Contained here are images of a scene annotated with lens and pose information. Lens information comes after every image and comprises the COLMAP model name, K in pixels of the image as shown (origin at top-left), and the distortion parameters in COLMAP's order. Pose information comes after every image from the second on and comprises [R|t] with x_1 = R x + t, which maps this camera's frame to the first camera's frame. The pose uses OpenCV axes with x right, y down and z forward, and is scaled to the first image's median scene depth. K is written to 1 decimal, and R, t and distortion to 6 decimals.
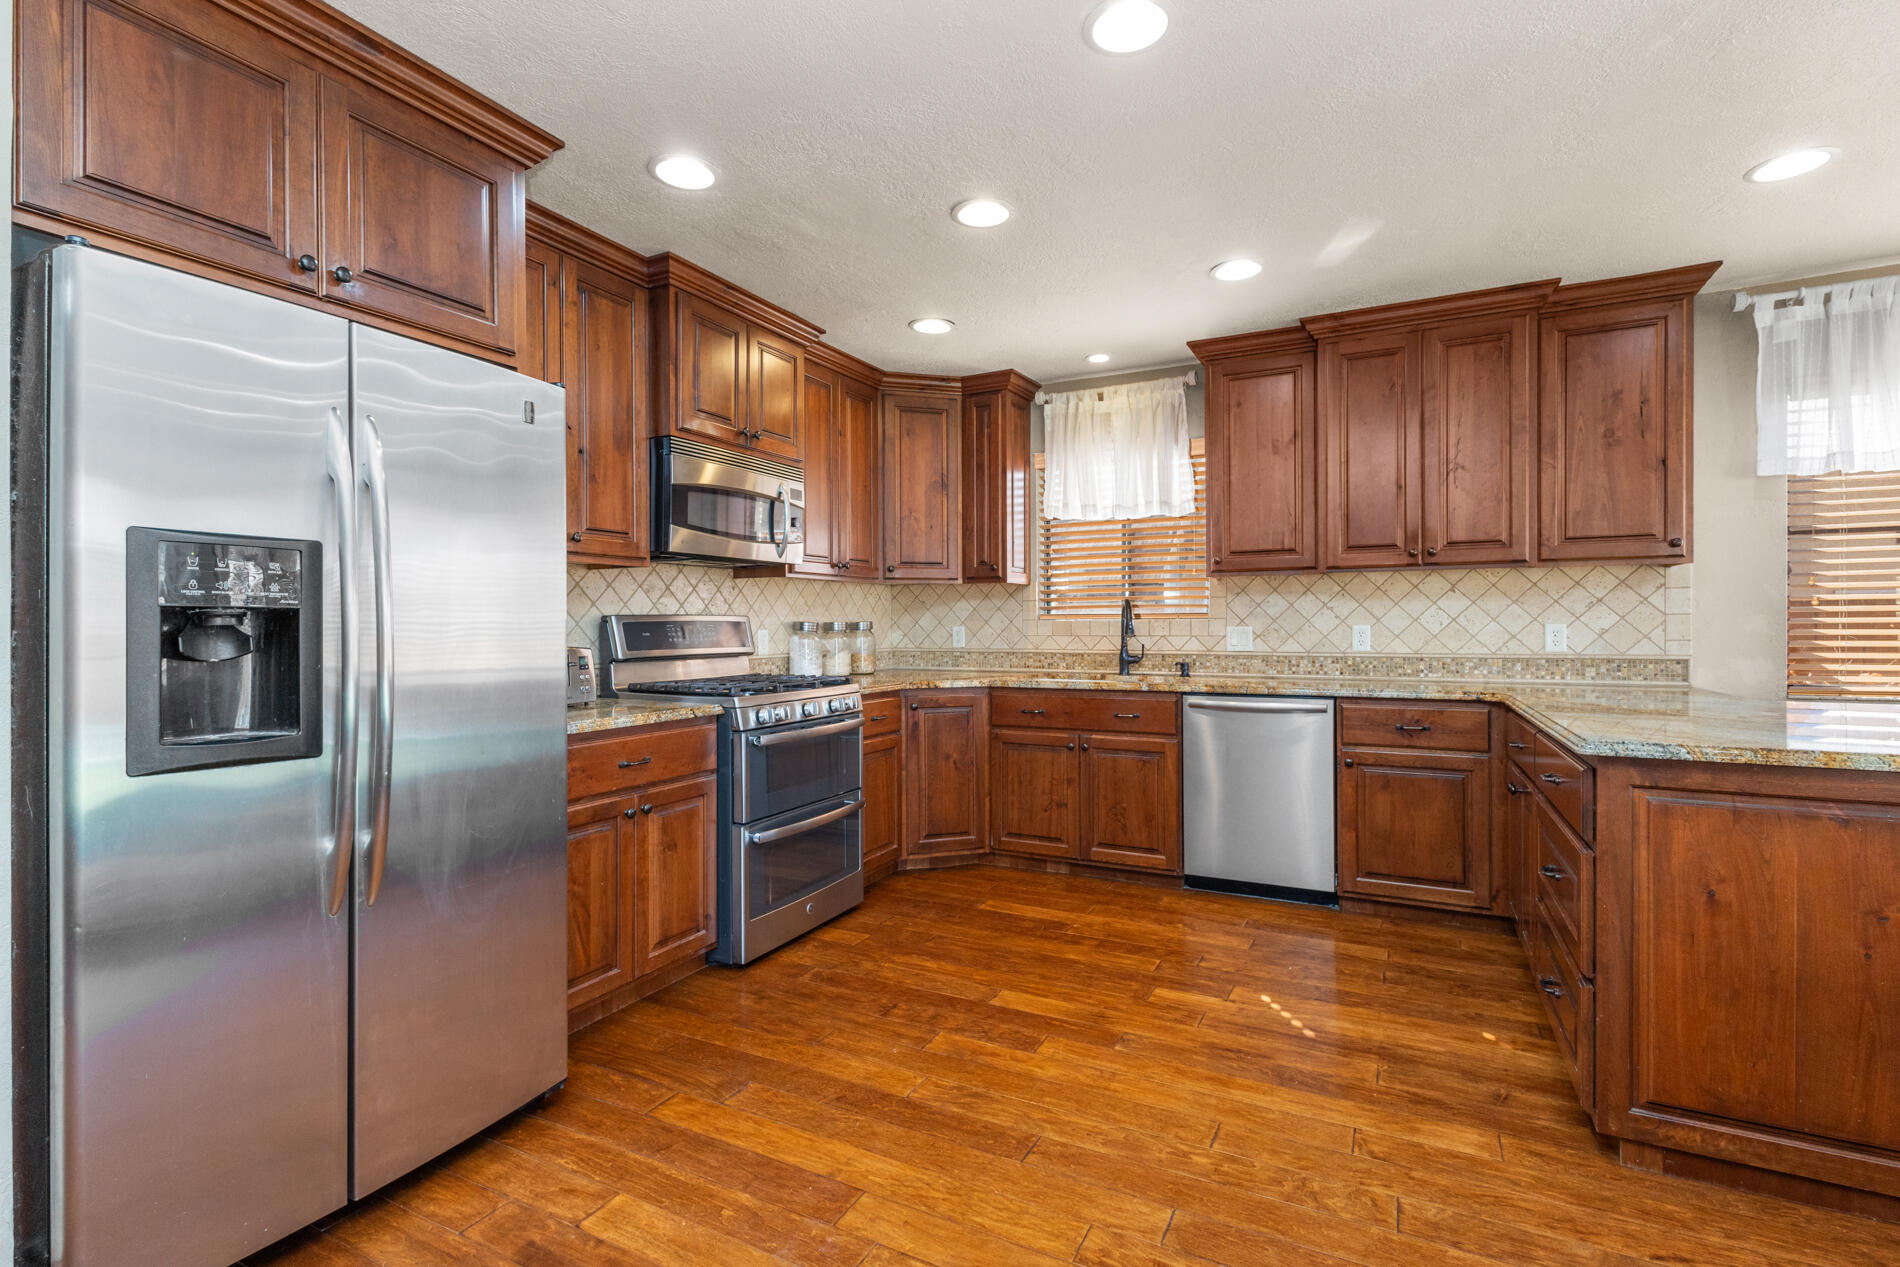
lens RADIAL K [[870.6, 0, 950.1], [0, 870.6, 628.0], [0, 0, 1]] dist [0.002319, -0.001846]
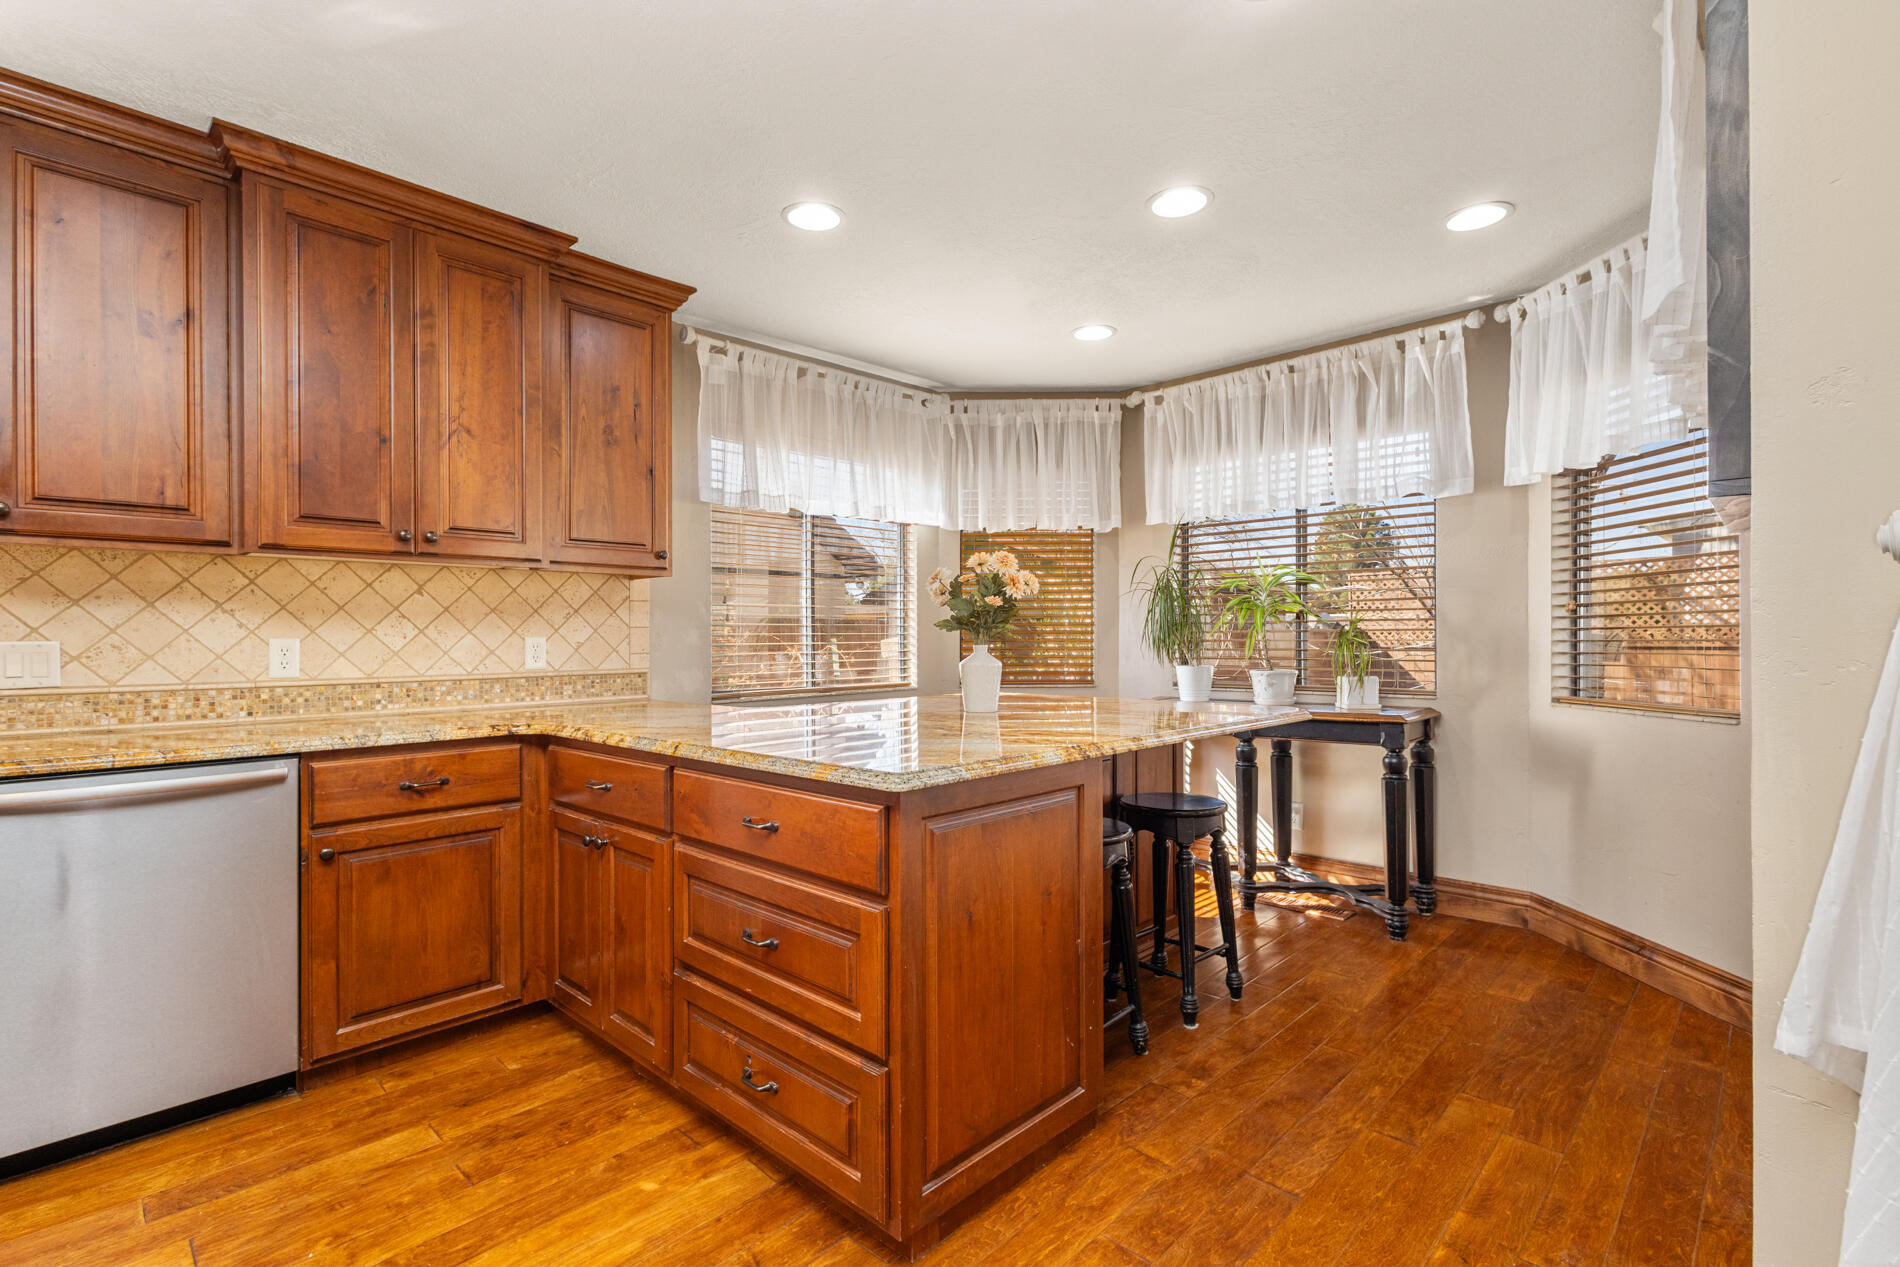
lens RADIAL K [[870.6, 0, 954.5], [0, 870.6, 635.6], [0, 0, 1]] dist [0.002319, -0.001846]
pose [[0.278012, 0.004064, 0.960569, -0.025534], [0.005610, 0.999967, -0.005854, 0.001462], [-0.960561, 0.007016, 0.277980, 0.388406]]
